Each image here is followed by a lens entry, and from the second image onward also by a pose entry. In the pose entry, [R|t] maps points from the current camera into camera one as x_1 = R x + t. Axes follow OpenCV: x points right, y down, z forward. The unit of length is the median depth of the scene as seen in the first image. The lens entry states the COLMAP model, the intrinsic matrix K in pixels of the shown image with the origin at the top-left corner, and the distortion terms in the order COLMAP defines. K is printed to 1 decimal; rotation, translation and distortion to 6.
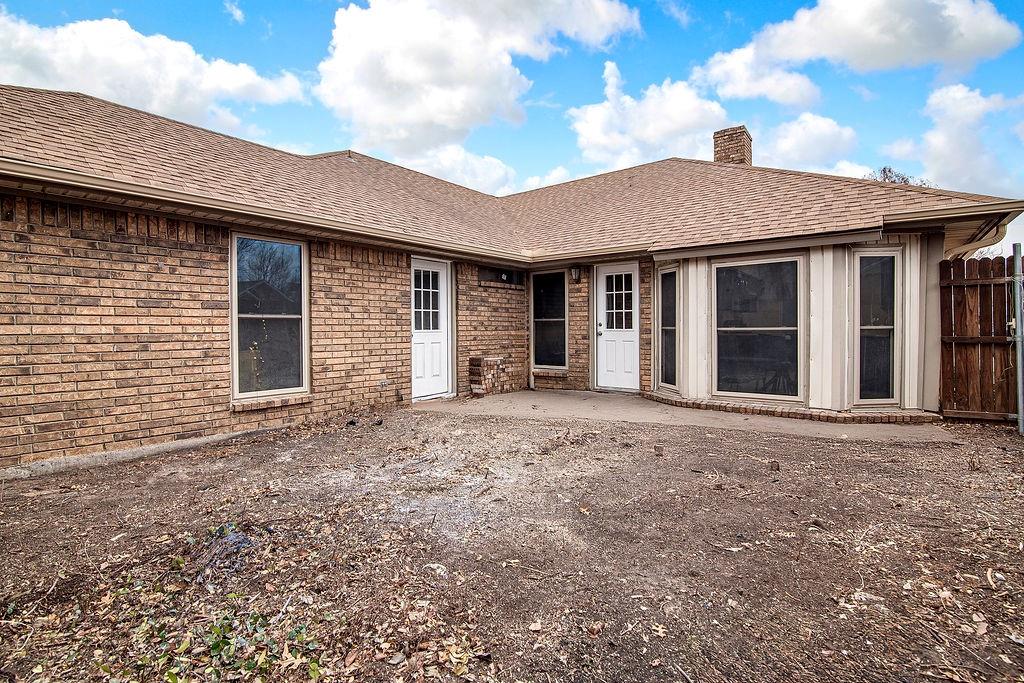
lens RADIAL K [[490.7, 0, 509.9], [0, 490.7, 333.7], [0, 0, 1]] dist [-0.002018, -0.000365]
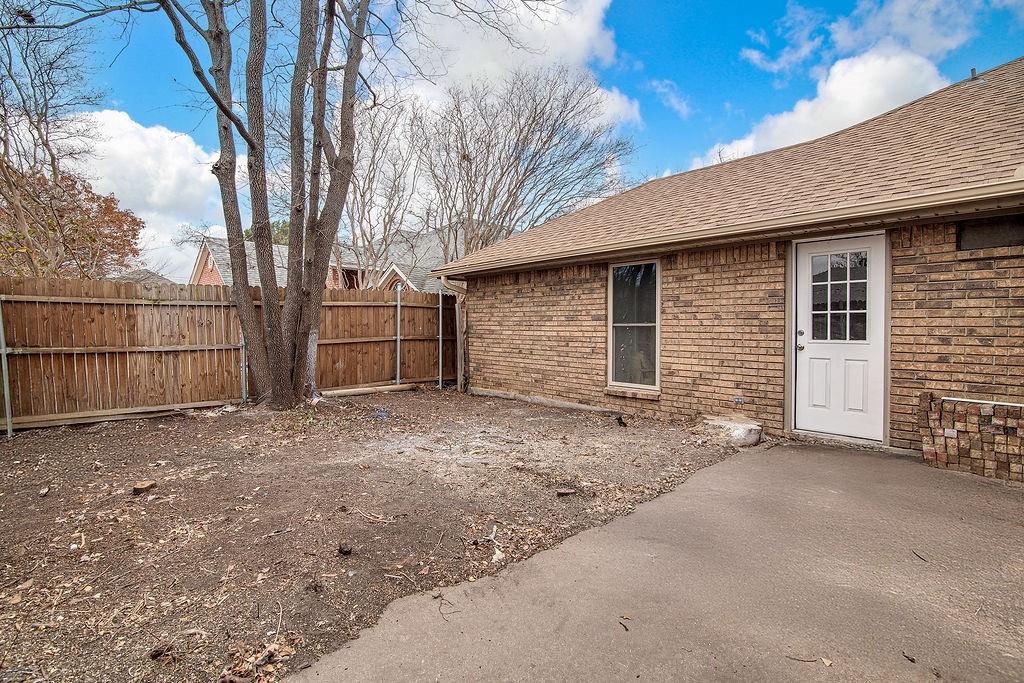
lens RADIAL K [[490.7, 0, 509.9], [0, 490.7, 333.7], [0, 0, 1]] dist [-0.002018, -0.000365]
pose [[-0.179877, 0.001252, -0.983688, 0.712719], [-0.029067, 0.999556, 0.006587, -0.010483], [0.983259, 0.029778, -0.179761, 0.813343]]
